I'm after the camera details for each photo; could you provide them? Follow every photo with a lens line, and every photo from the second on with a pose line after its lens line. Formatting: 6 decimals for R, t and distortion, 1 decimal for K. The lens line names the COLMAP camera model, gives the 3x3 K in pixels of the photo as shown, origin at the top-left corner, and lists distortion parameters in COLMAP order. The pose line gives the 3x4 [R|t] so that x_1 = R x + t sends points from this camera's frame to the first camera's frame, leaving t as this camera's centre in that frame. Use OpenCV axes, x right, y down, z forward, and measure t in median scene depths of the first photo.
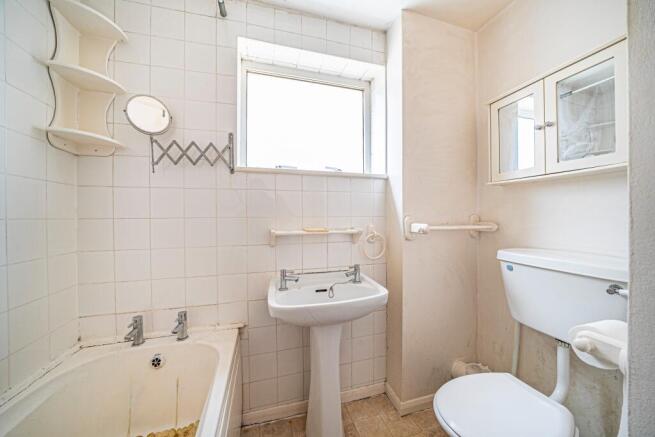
lens RADIAL K [[226.4, 0, 326.2], [0, 226.4, 217.9], [0, 0, 1]] dist [-0.026495, 0.002857]
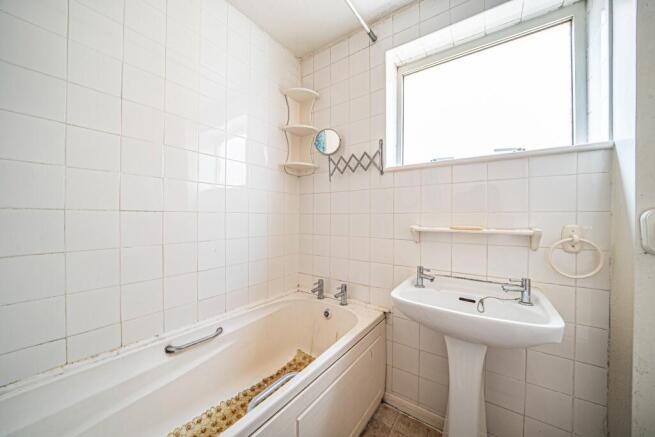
lens RADIAL K [[226.4, 0, 326.2], [0, 226.4, 217.9], [0, 0, 1]] dist [-0.026495, 0.002857]
pose [[0.618159, 0.010002, -0.785990, 0.309720], [-0.012325, 0.999919, 0.003032, 0.021611], [0.785957, 0.007813, 0.618232, 0.075367]]
